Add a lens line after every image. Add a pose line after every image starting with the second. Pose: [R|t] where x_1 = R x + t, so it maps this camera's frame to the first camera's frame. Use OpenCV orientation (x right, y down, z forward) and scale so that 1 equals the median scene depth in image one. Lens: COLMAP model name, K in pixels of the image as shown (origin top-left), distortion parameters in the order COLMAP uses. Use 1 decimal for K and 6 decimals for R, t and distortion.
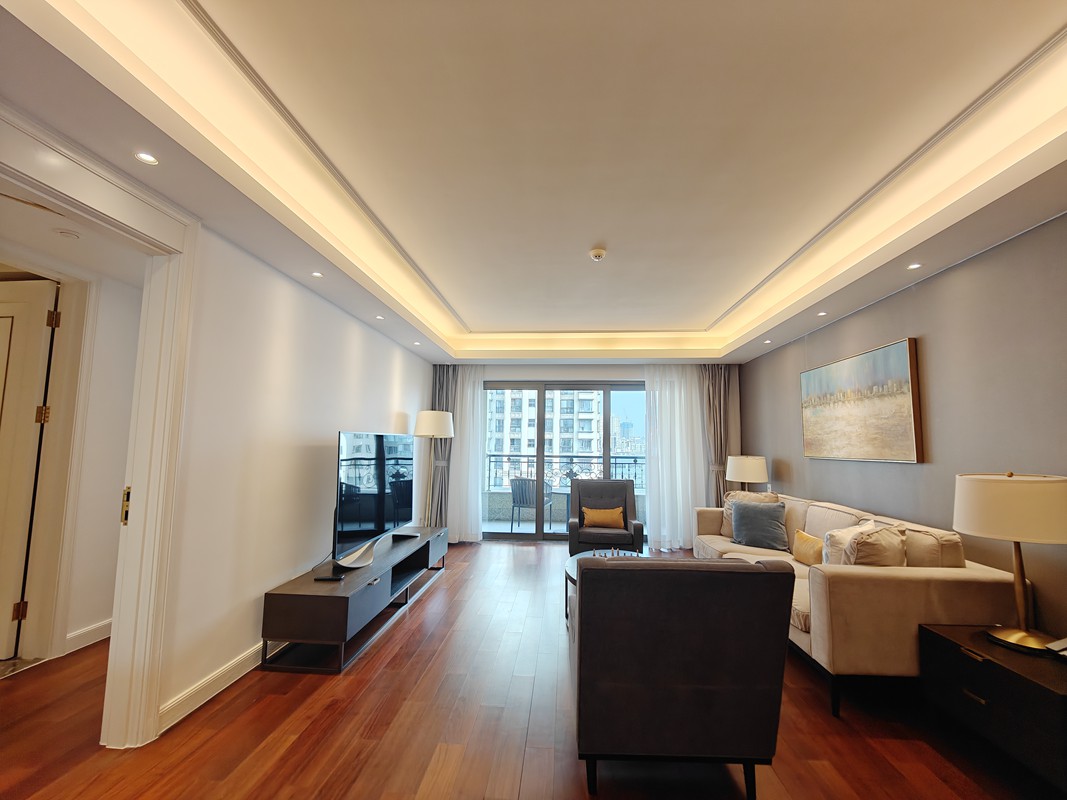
lens RADIAL K [[465.3, 0, 529.7], [0, 465.3, 403.0], [0, 0, 1]] dist [0.003497, -0.000549]
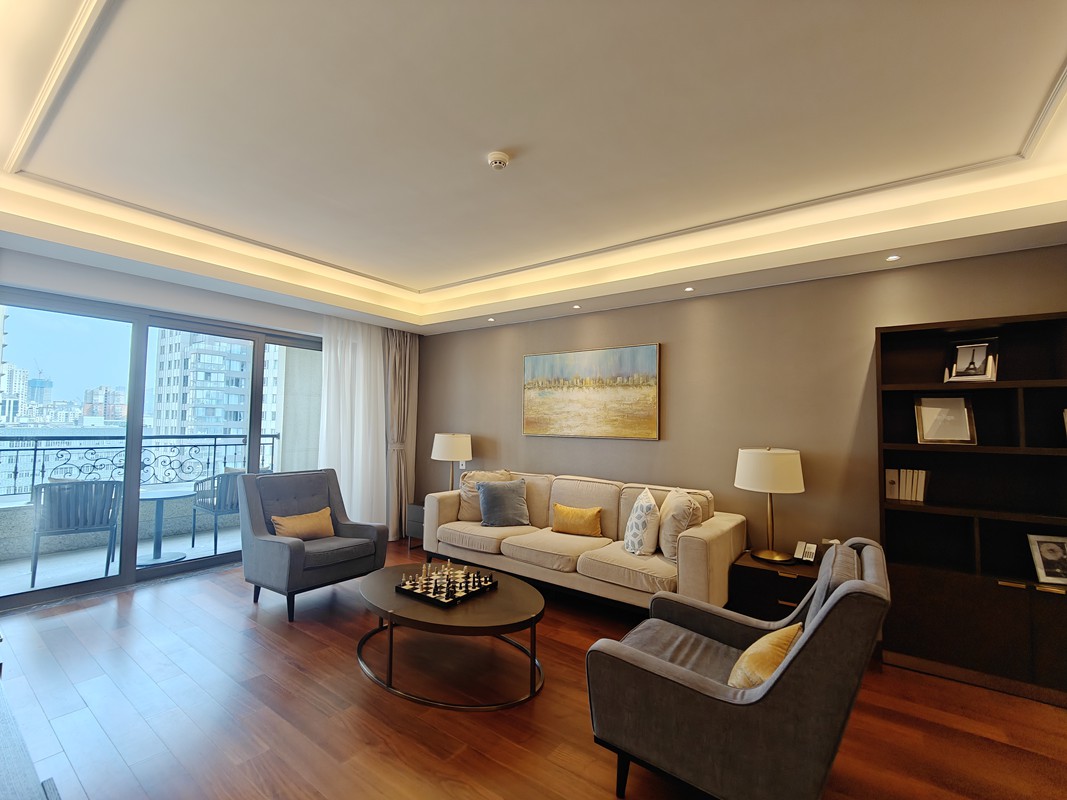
lens RADIAL K [[465.3, 0, 533.1], [0, 465.3, 397.2], [0, 0, 1]] dist [0.003497, -0.000549]
pose [[0.525325, 0.044604, 0.849732, -0.356028], [-0.088993, 0.996028, 0.002734, 0.028365], [-0.846235, -0.077057, 0.527208, 0.473656]]
